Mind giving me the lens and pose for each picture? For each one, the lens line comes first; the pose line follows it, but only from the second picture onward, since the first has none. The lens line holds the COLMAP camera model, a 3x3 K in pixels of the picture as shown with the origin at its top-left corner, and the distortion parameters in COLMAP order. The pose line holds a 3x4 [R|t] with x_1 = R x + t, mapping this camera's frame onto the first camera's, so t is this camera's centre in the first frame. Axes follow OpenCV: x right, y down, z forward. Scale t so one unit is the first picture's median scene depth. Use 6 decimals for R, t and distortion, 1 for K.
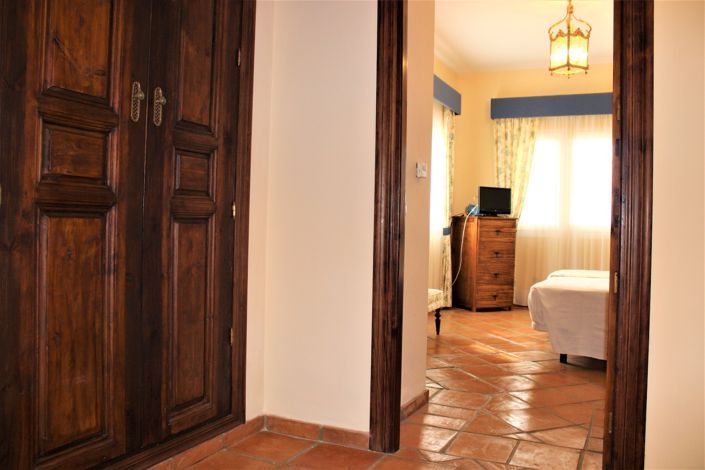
lens RADIAL K [[590.8, 0, 352.3], [0, 590.8, 233.7], [0, 0, 1]] dist [-0.135109, 0.078092]
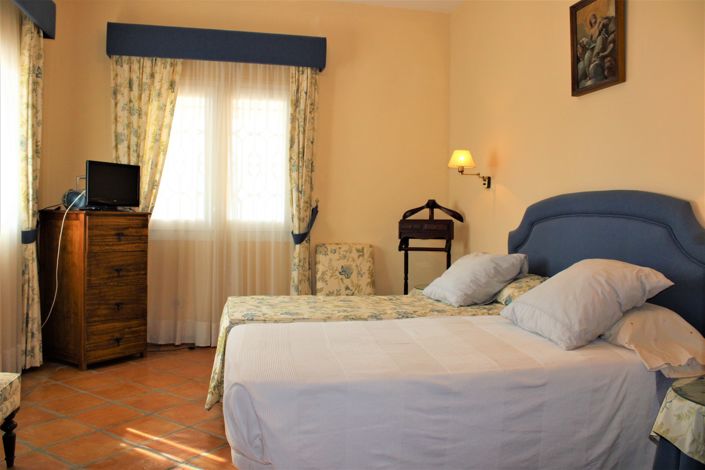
lens RADIAL K [[590.8, 0, 366.2], [0, 590.8, 225.2], [0, 0, 1]] dist [-0.135109, 0.078092]
pose [[0.778680, -0.019078, 0.627131, 0.068684], [0.013746, 0.999816, 0.013347, -0.018111], [-0.627270, -0.001773, 0.778800, 0.358874]]
